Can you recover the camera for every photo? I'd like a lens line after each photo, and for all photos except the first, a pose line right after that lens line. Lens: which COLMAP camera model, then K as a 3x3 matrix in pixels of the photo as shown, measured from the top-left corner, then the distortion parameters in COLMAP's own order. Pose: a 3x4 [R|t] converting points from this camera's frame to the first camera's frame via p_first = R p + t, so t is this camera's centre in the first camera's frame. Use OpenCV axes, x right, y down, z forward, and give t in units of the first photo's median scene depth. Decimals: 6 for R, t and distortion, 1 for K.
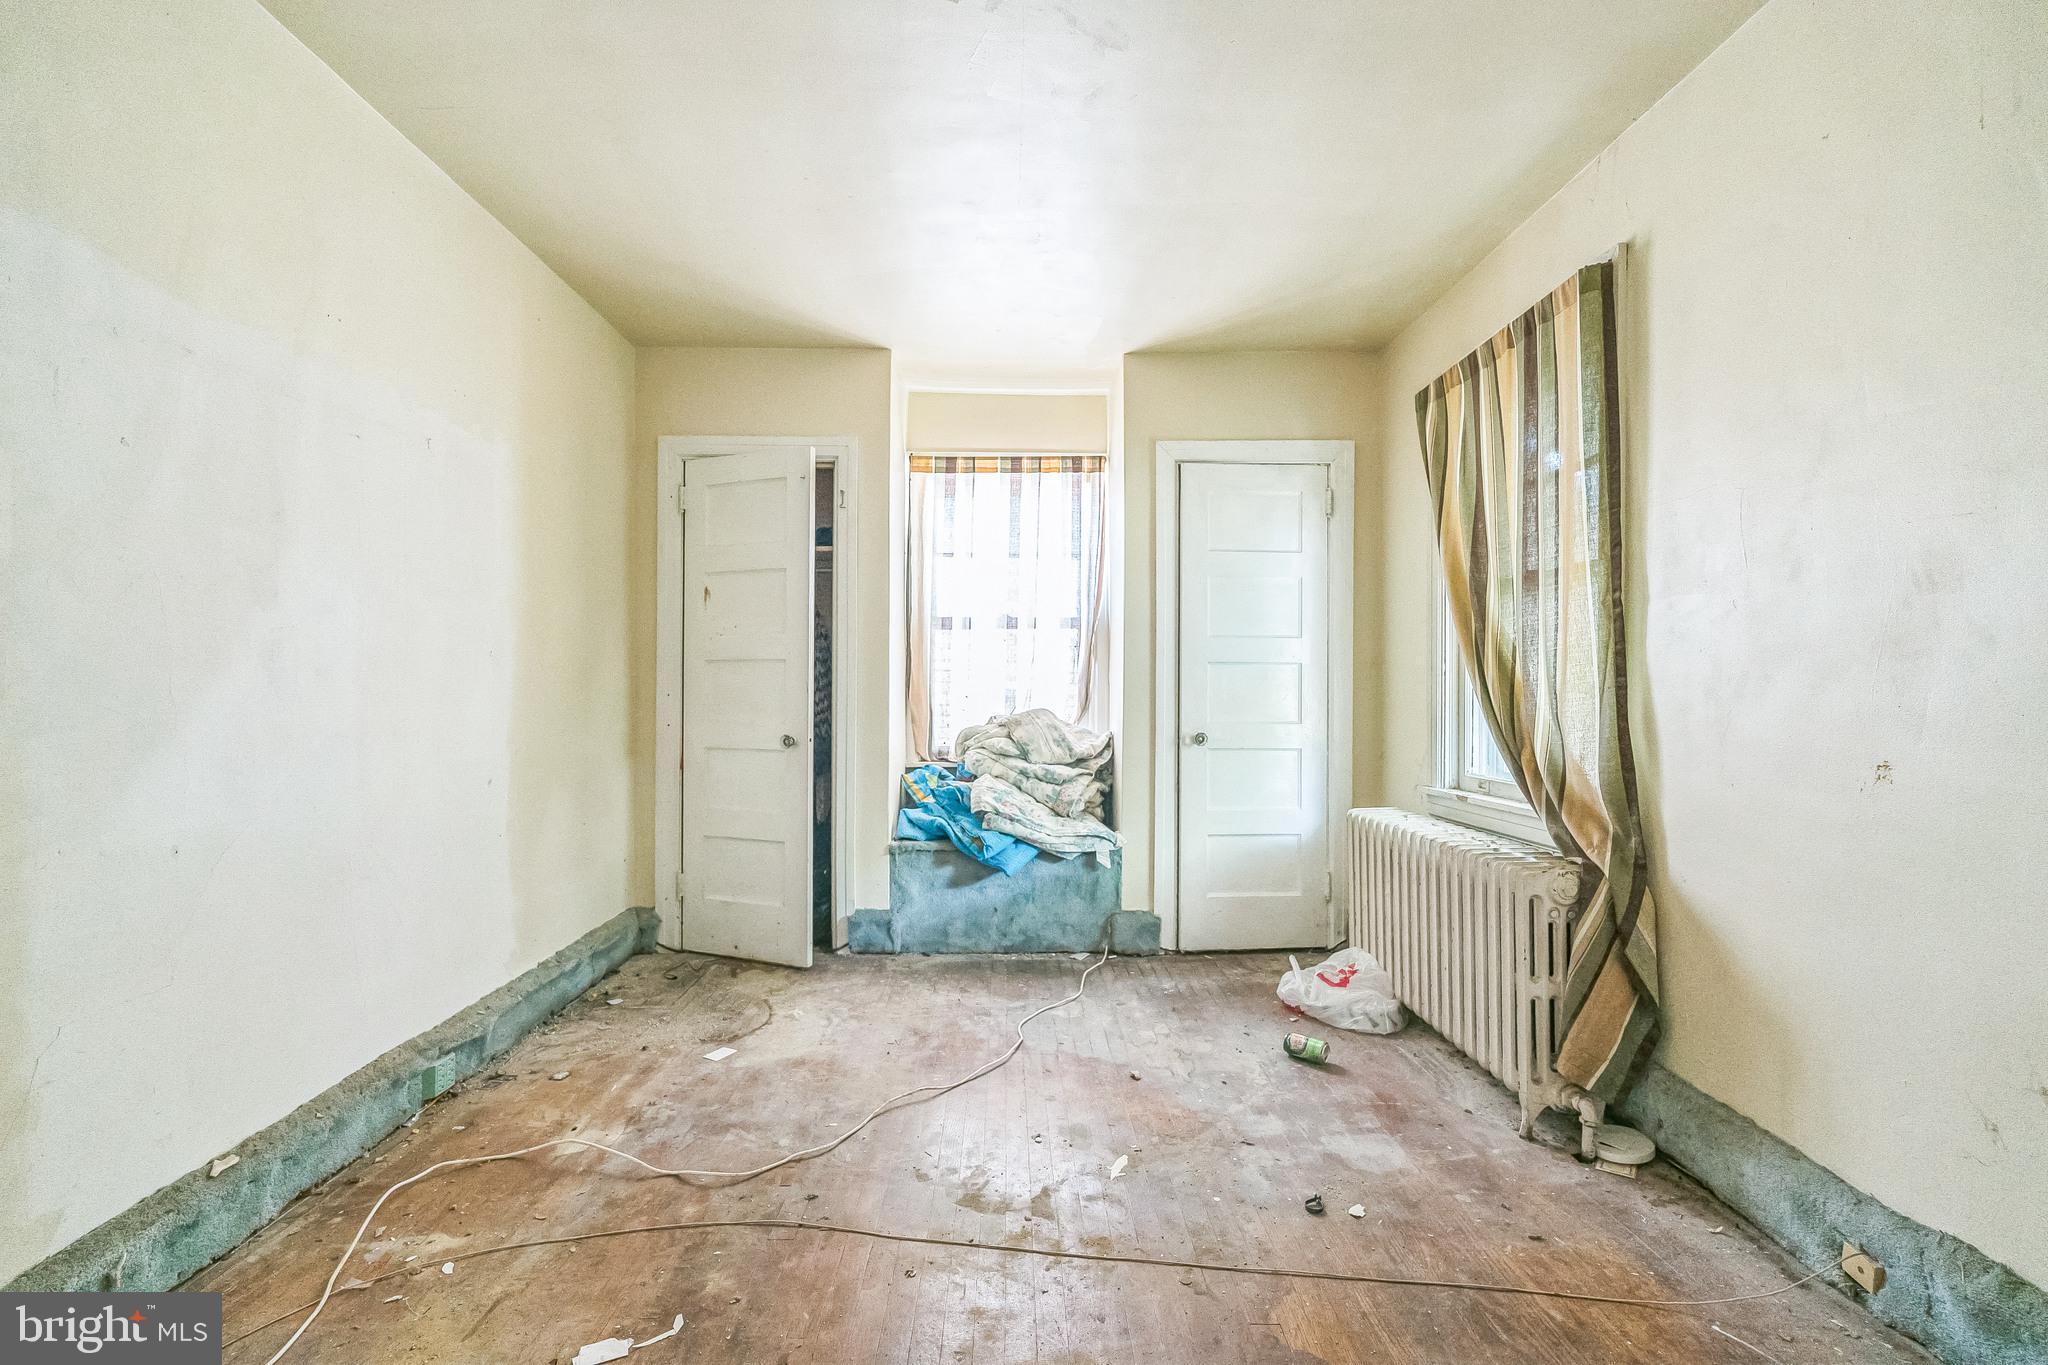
lens RADIAL K [[908.4, 0, 1014.3], [0, 908.4, 685.7], [0, 0, 1]] dist [0.000849, 0.000093]
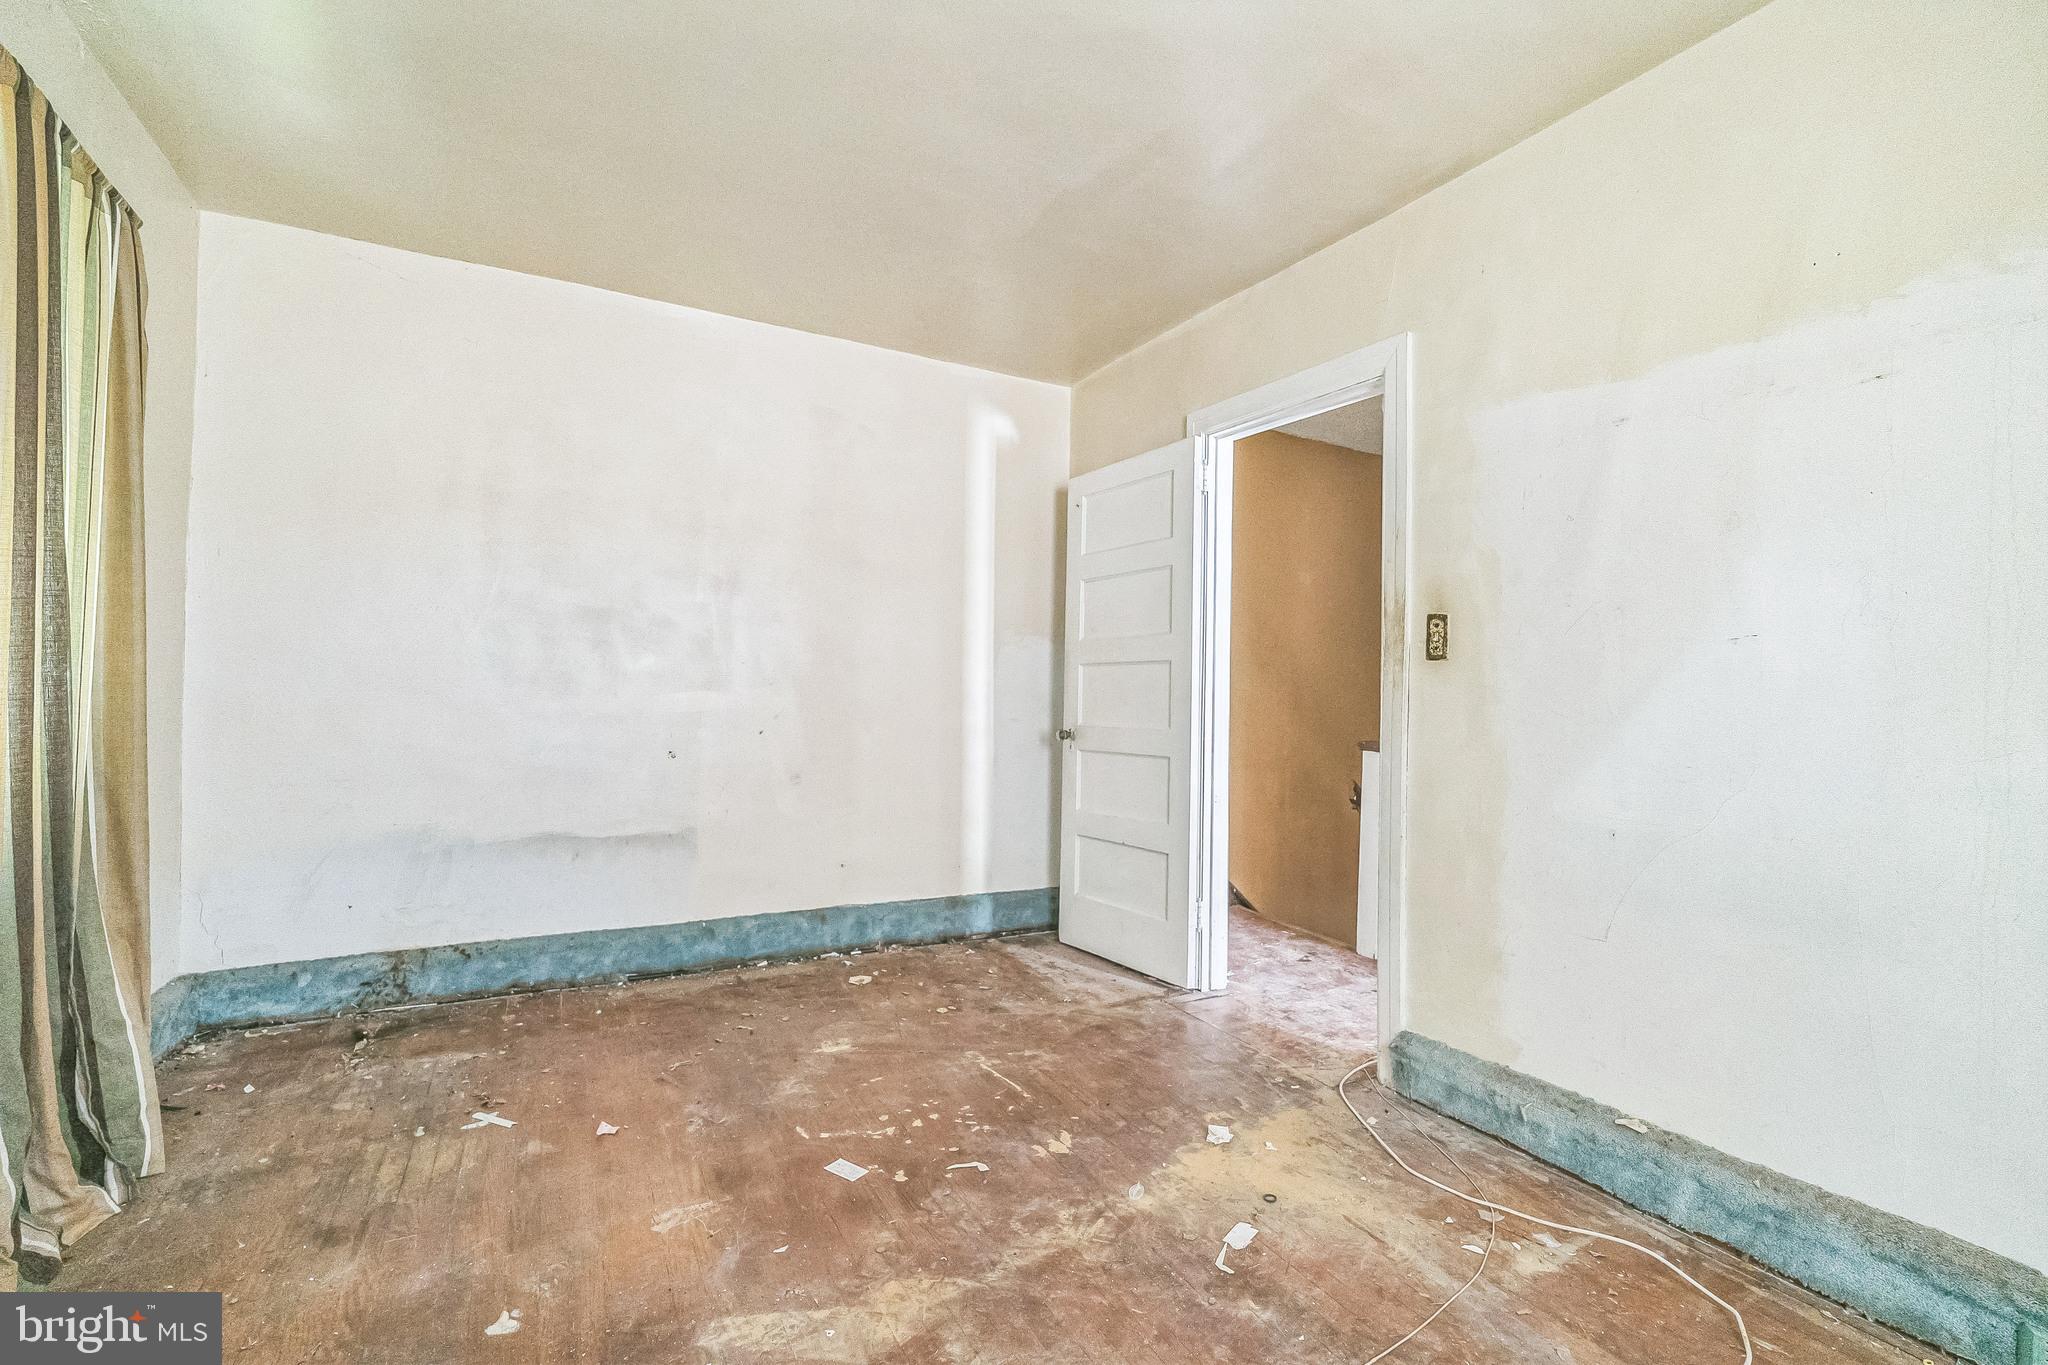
lens RADIAL K [[908.4, 0, 1029.8], [0, 908.4, 691.8], [0, 0, 1]] dist [0.000849, 0.000093]
pose [[-0.886788, -0.022297, -0.461638, 0.315414], [-0.020348, 0.999751, -0.009201, 0.016635], [0.461728, 0.001234, -0.887021, 1.621668]]
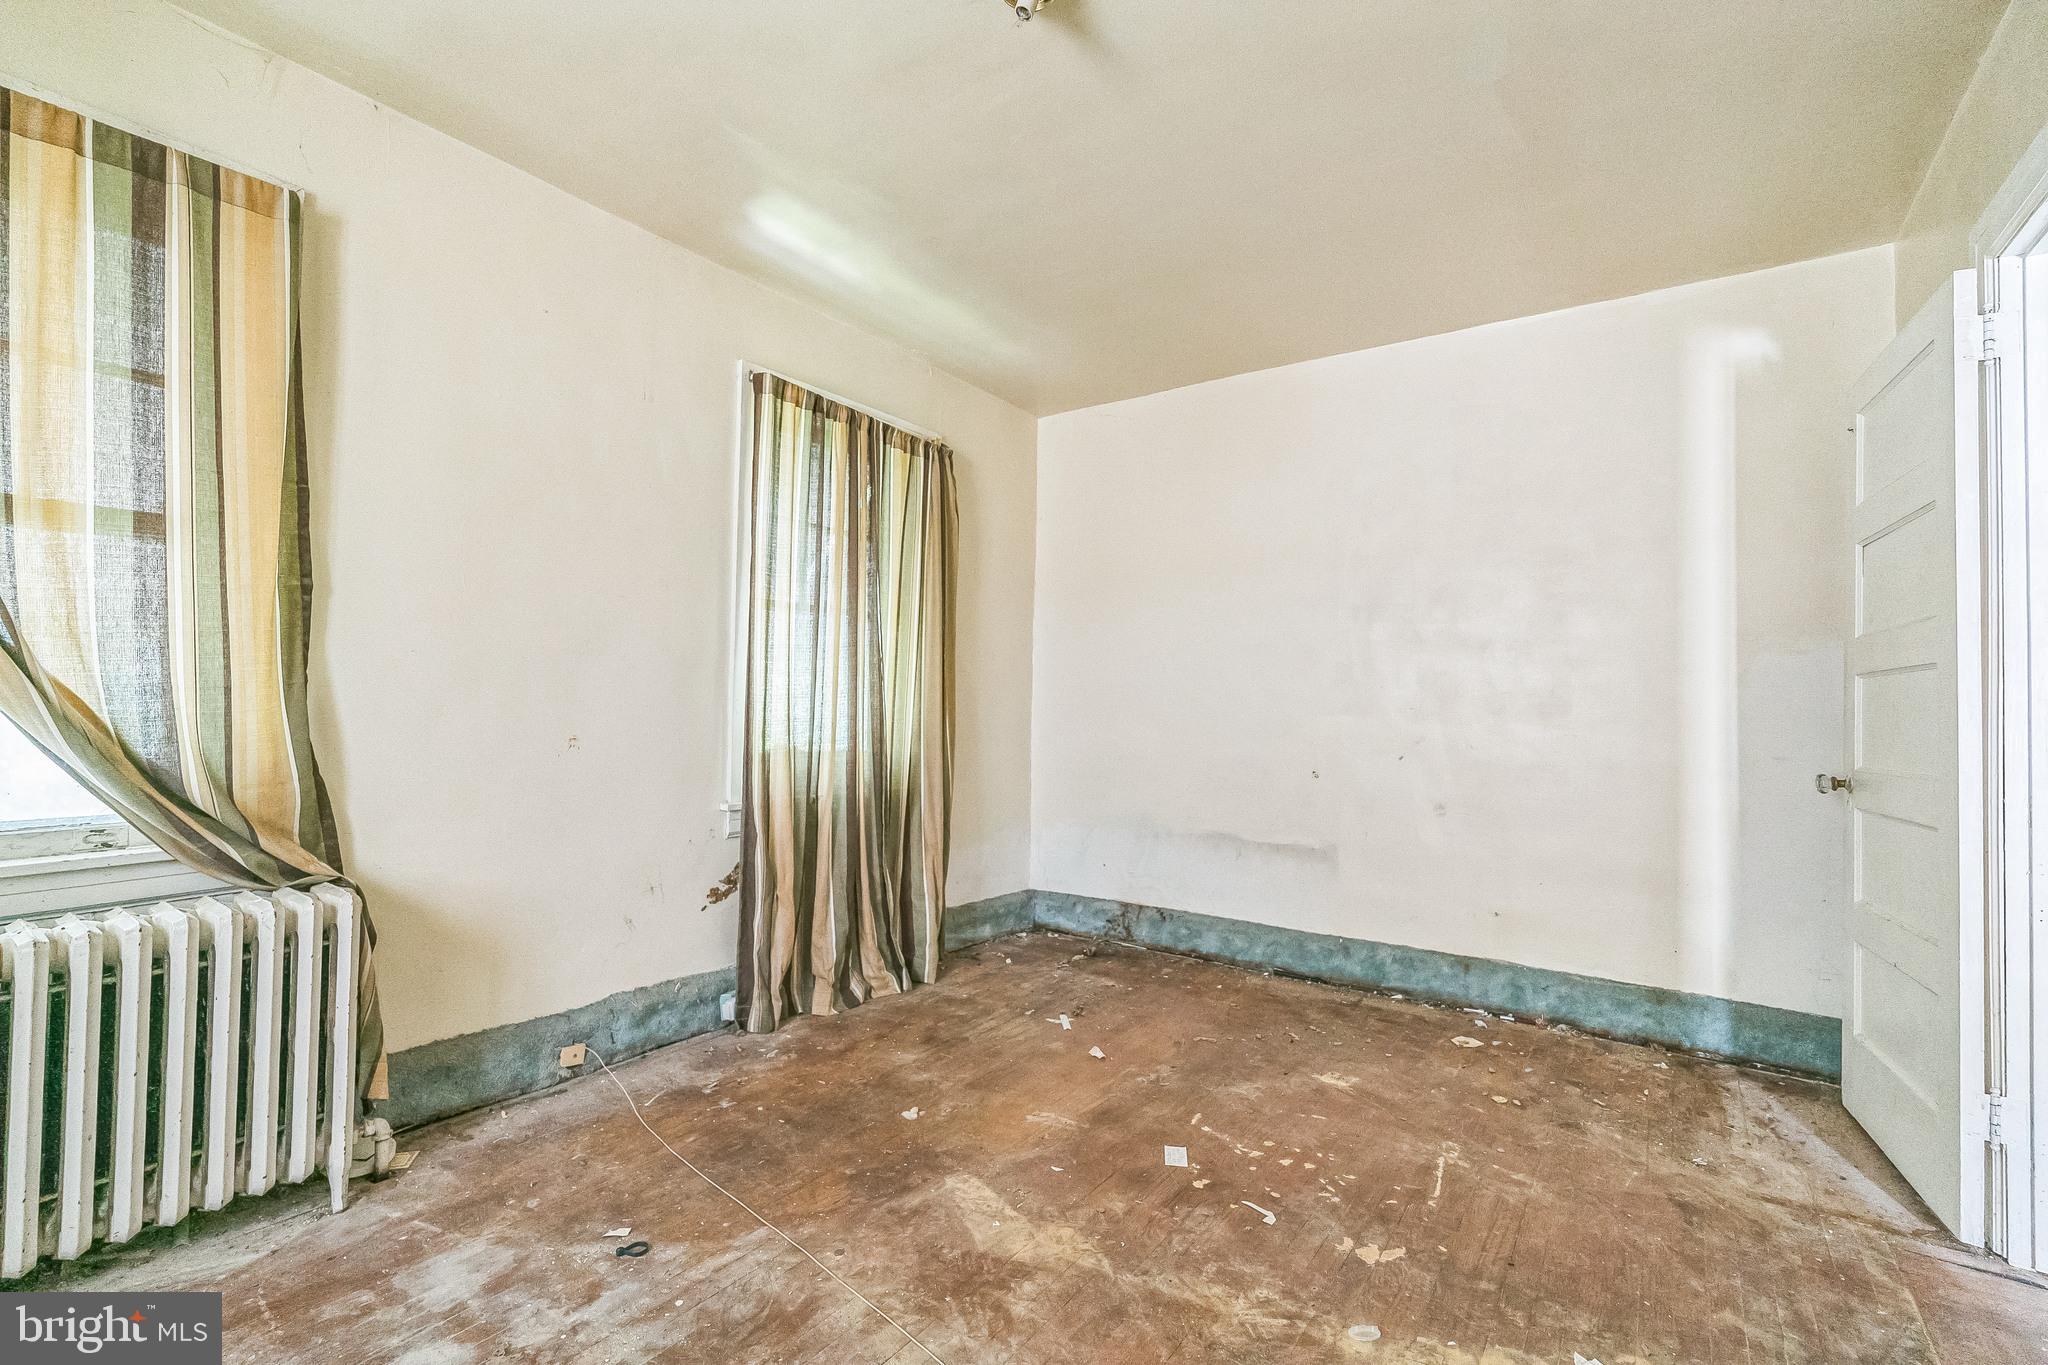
lens RADIAL K [[908.4, 0, 1017.8], [0, 908.4, 684.1], [0, 0, 1]] dist [0.000849, 0.000093]
pose [[-0.802467, -0.005687, 0.596669, -0.565889], [-0.025156, 0.999388, -0.024307, 0.010067], [-0.596166, -0.034515, -0.802119, 1.635984]]
